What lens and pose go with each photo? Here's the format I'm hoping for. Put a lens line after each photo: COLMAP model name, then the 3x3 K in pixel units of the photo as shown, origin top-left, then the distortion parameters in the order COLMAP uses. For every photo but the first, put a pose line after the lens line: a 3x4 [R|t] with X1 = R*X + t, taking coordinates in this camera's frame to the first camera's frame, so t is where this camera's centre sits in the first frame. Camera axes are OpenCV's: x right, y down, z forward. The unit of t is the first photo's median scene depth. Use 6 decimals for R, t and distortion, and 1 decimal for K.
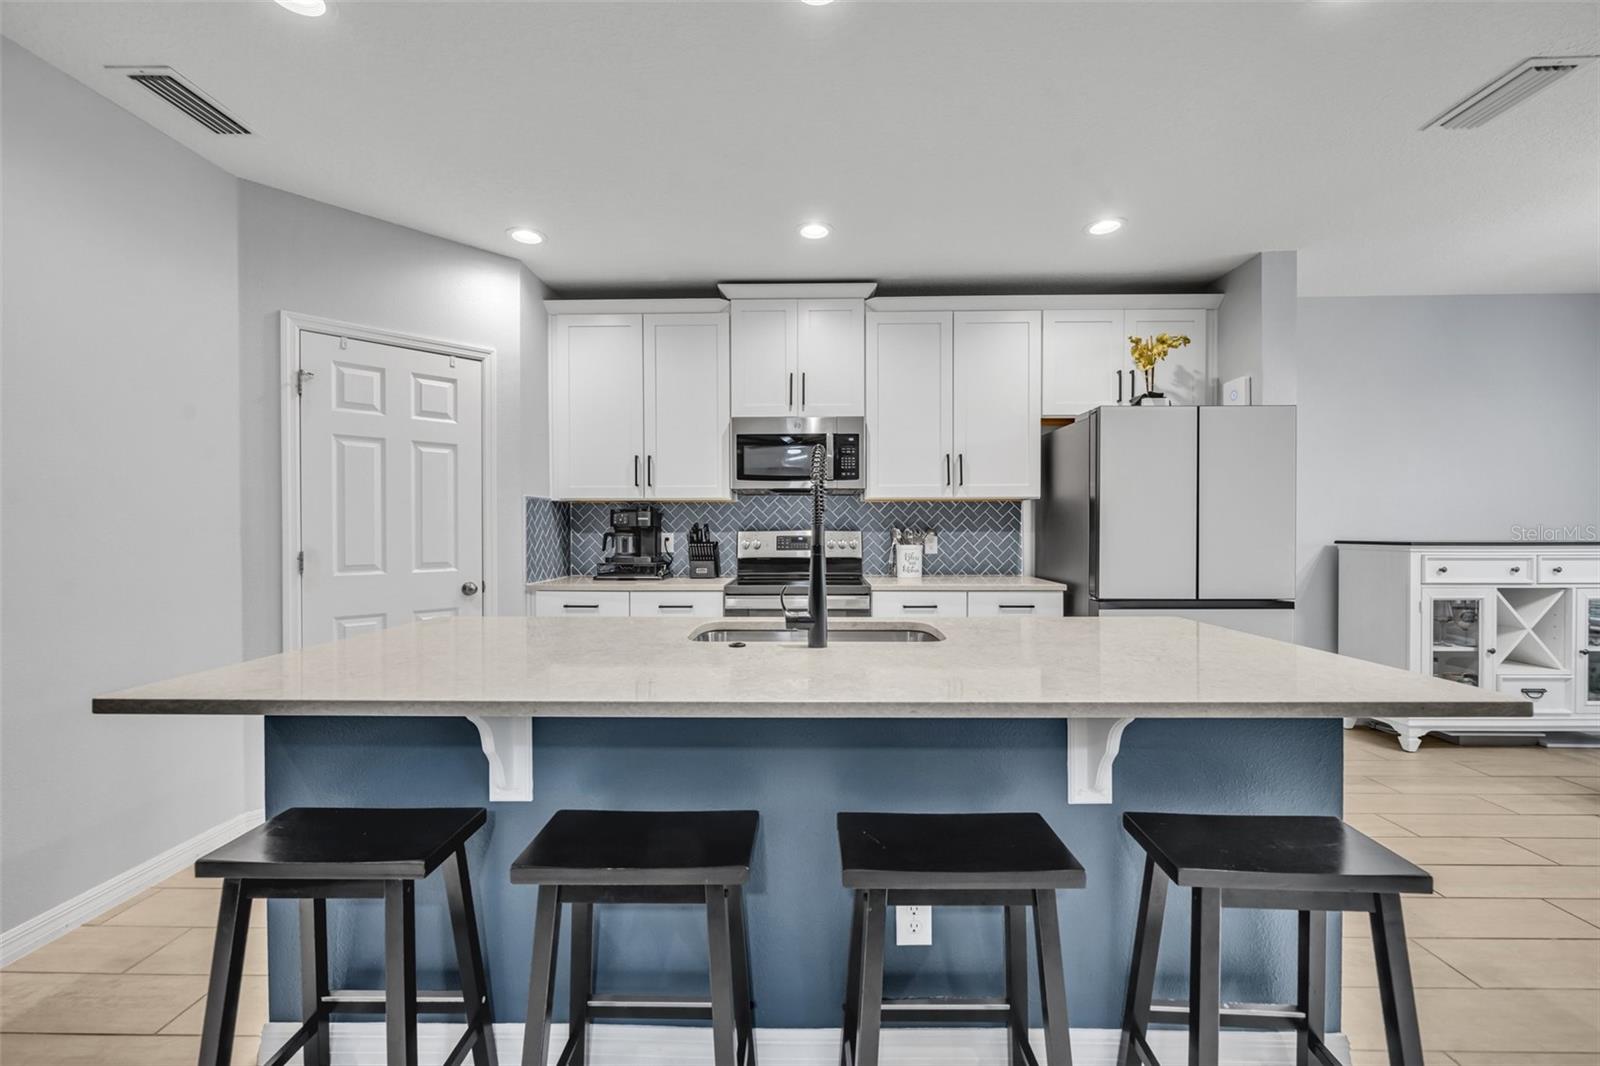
lens RADIAL K [[640.6, 0, 798.8], [0, 640.6, 535.5], [0, 0, 1]] dist [-0.000321, 0.000217]
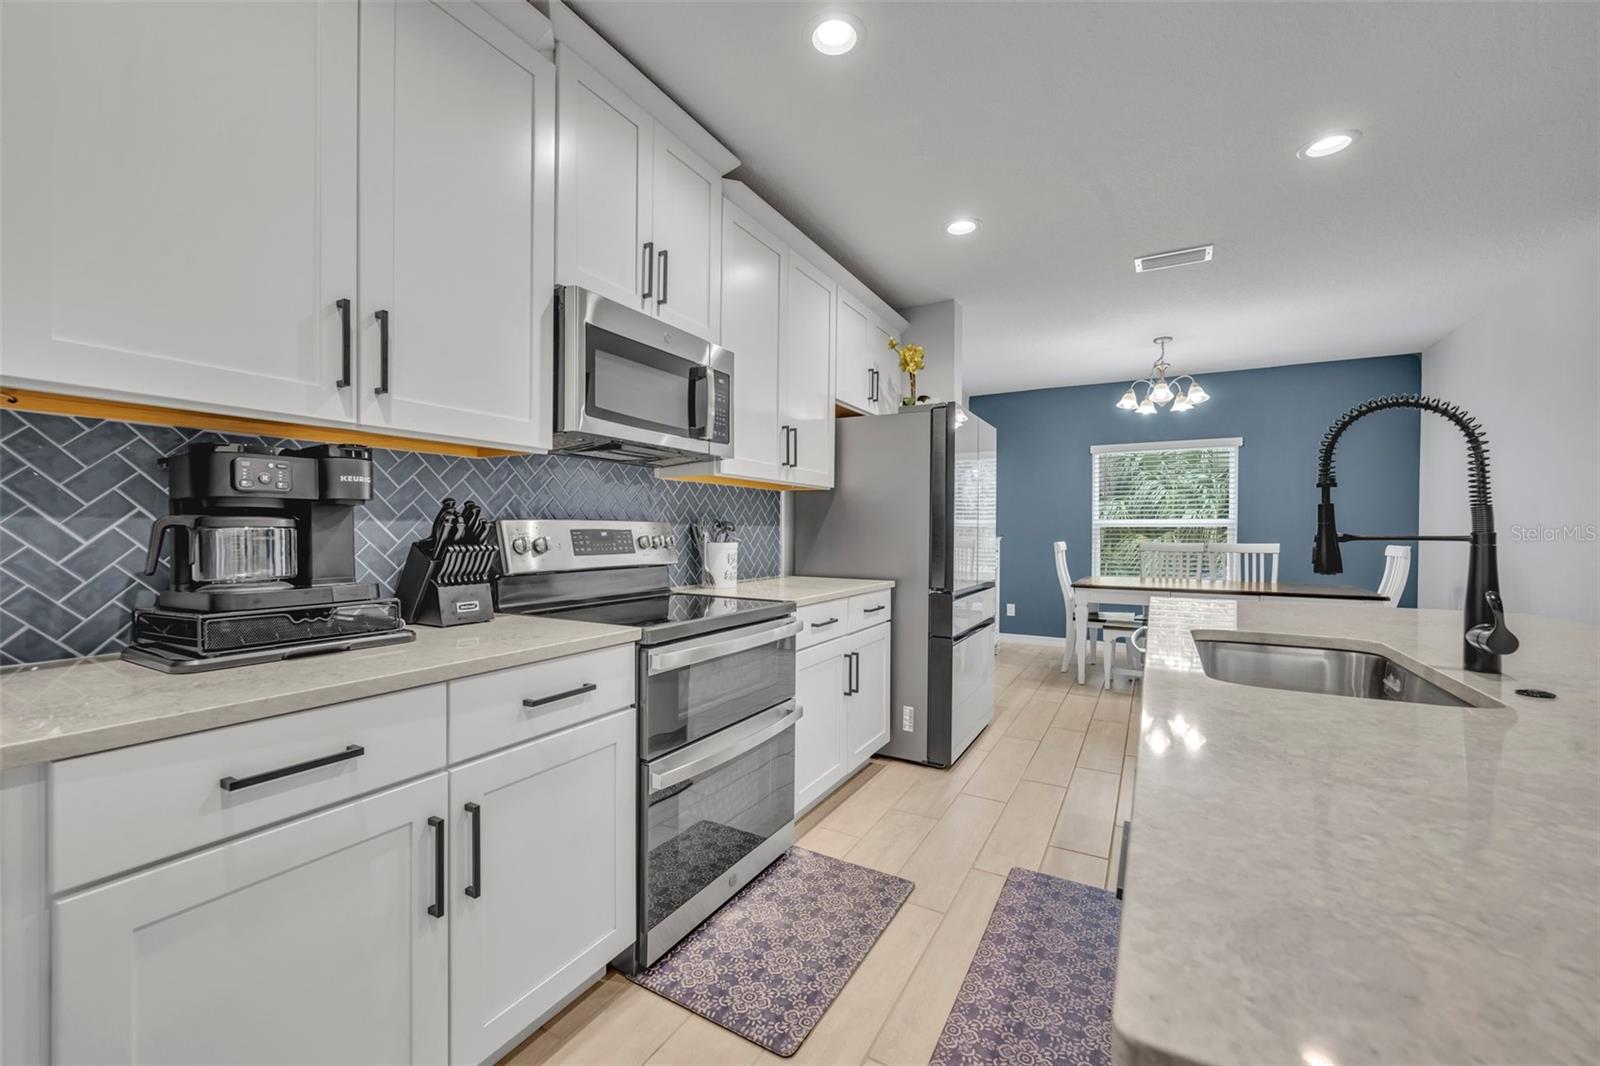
lens RADIAL K [[640.6, 0, 798.8], [0, 640.6, 535.5], [0, 0, 1]] dist [-0.000321, 0.000217]
pose [[0.472668, -0.002315, 0.881237, -0.461381], [0.003706, 0.999993, 0.000639, 0.006890], [-0.881233, 0.002964, 0.472674, 0.628555]]
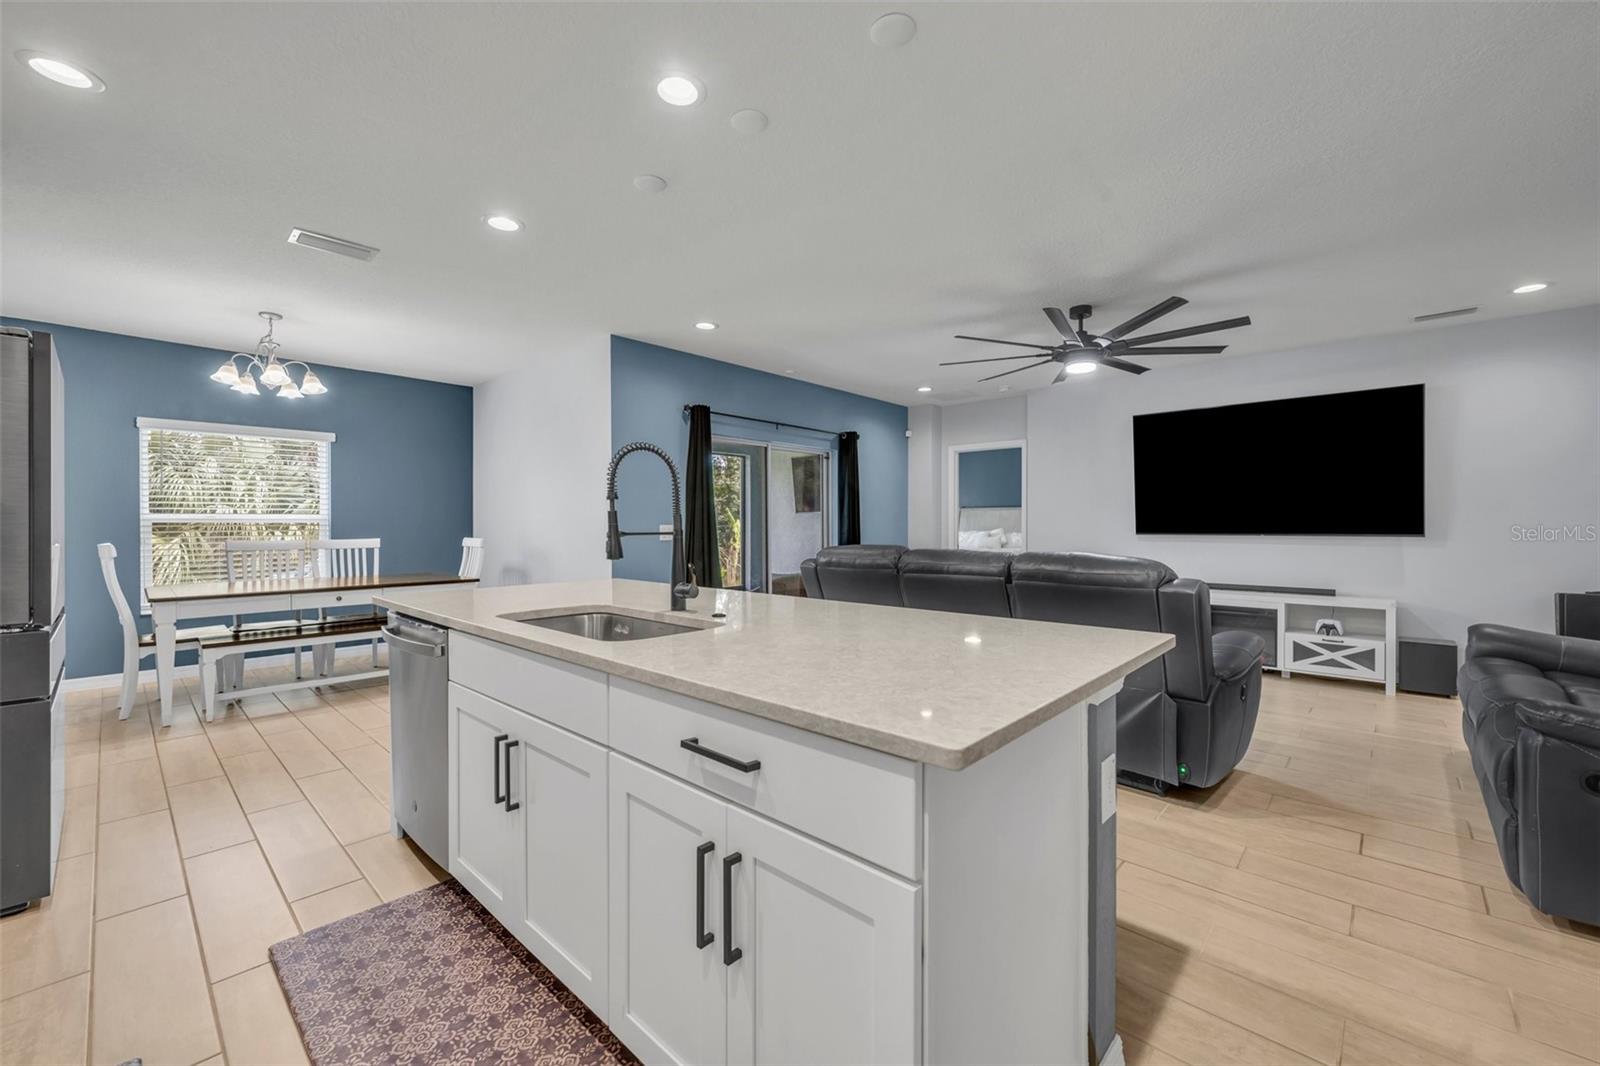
lens RADIAL K [[640.2, 0, 797.8], [0, 640.2, 525.9], [0, 0, 1]] dist [0.000218, 0.000030]
pose [[-0.745367, 0.004432, 0.666639, -0.461955], [0.012432, 0.999896, 0.007253, 0.000472], [-0.666538, 0.013693, -0.745345, 0.834990]]
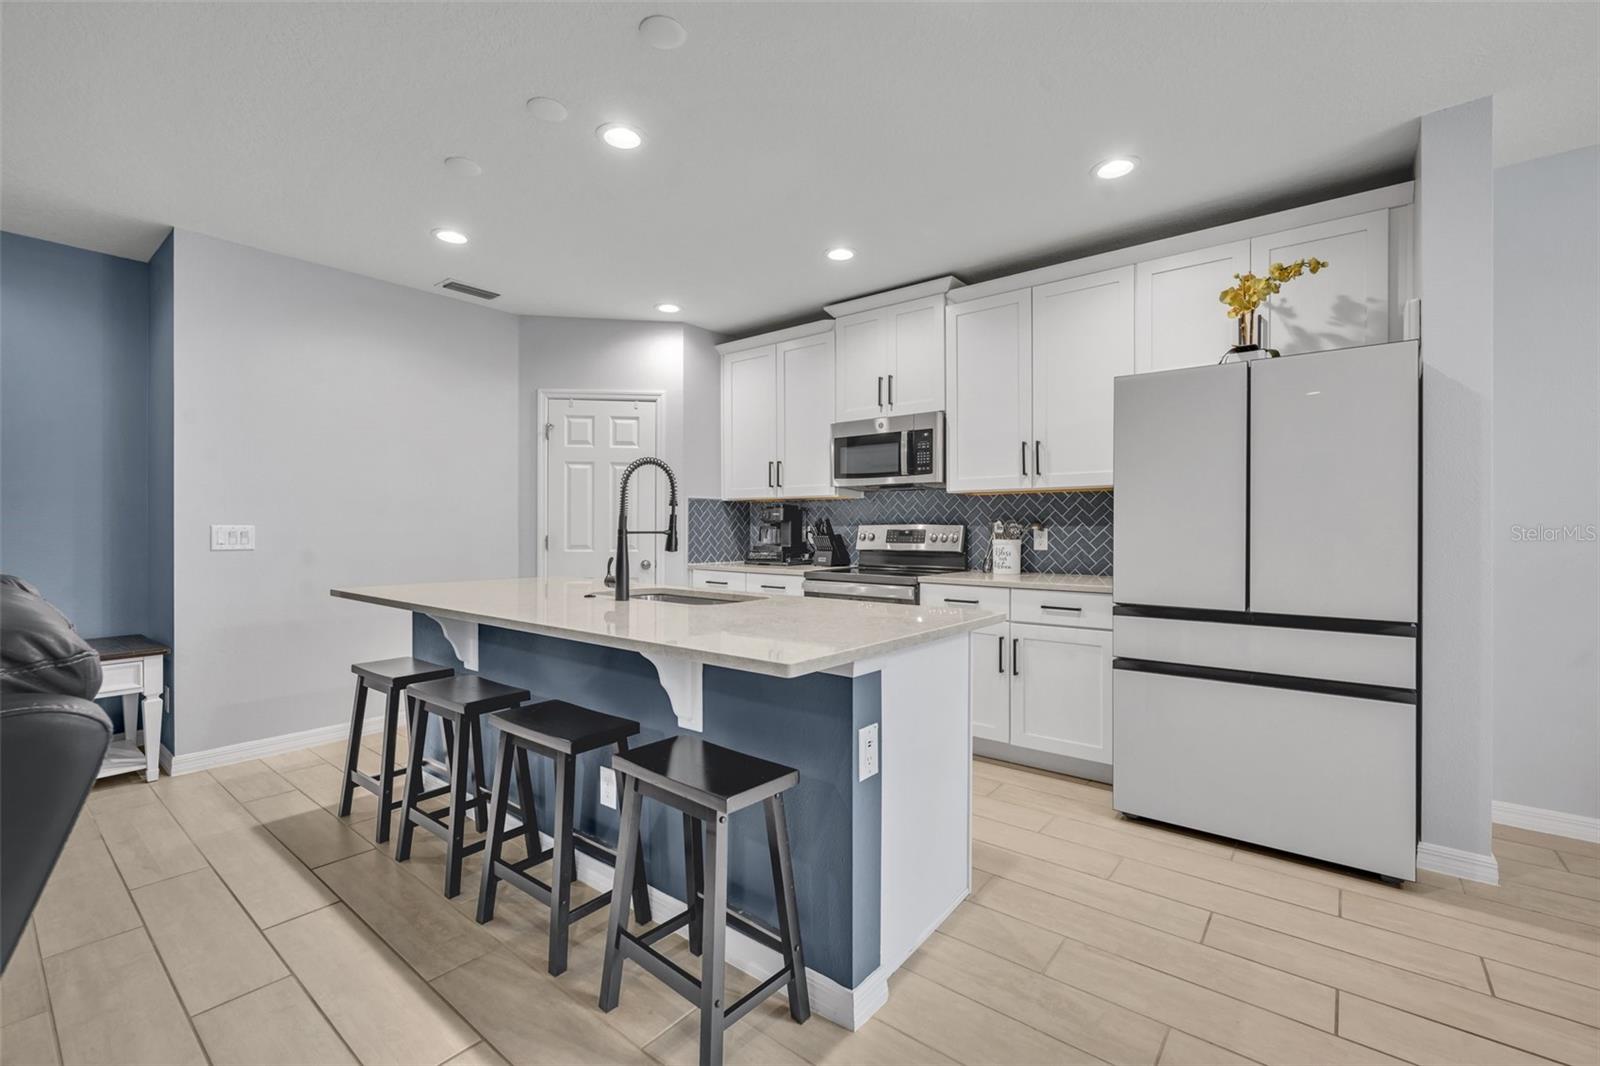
lens RADIAL K [[683.1, 0, 799.3], [0, 683.1, 528.7], [0, 0, 1]] dist [-0.000534, 0.000047]
pose [[0.791227, 0.004685, -0.611505, 0.593460], [-0.010928, 0.999919, -0.006480, 0.009110], [0.611425, 0.011809, 0.791214, 0.018483]]
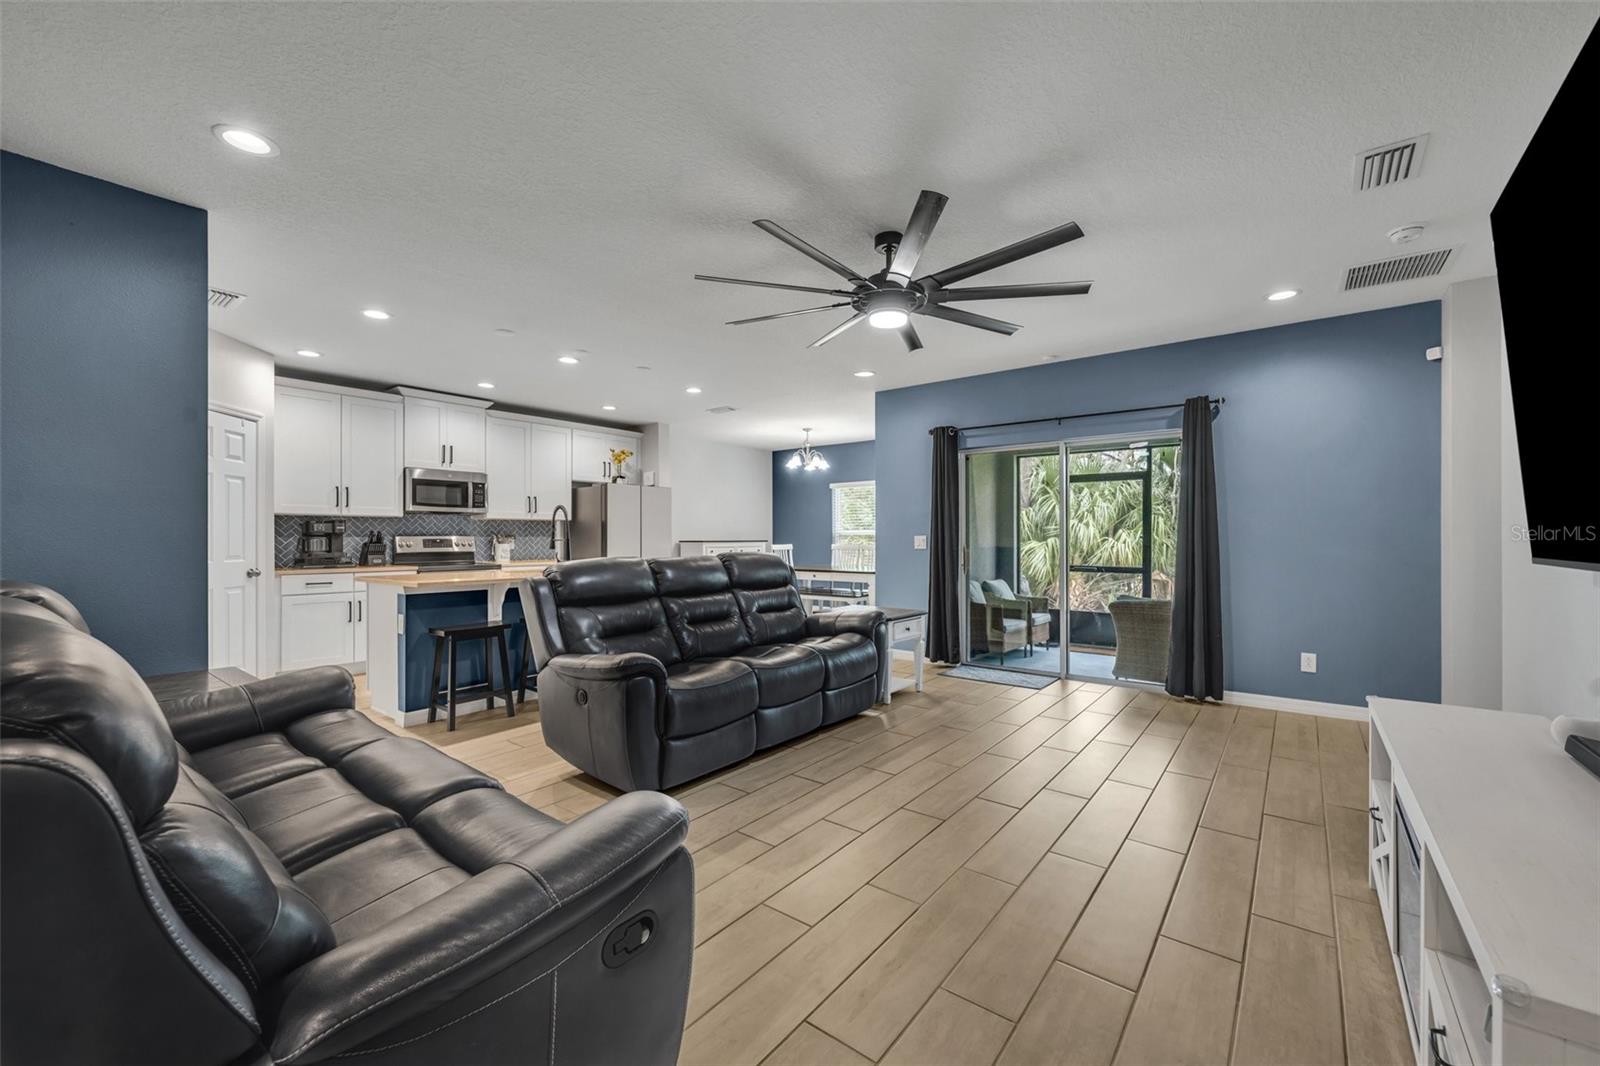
lens RADIAL K [[636.7, 0, 797.3], [0, 636.7, 536.7], [0, 0, 1]] dist [-0.000063, 0.000315]
pose [[0.606052, 0.001865, 0.795423, -0.823099], [0.009818, 0.999904, -0.009825, 0.022120], [-0.795365, 0.013764, 0.605975, -0.826176]]
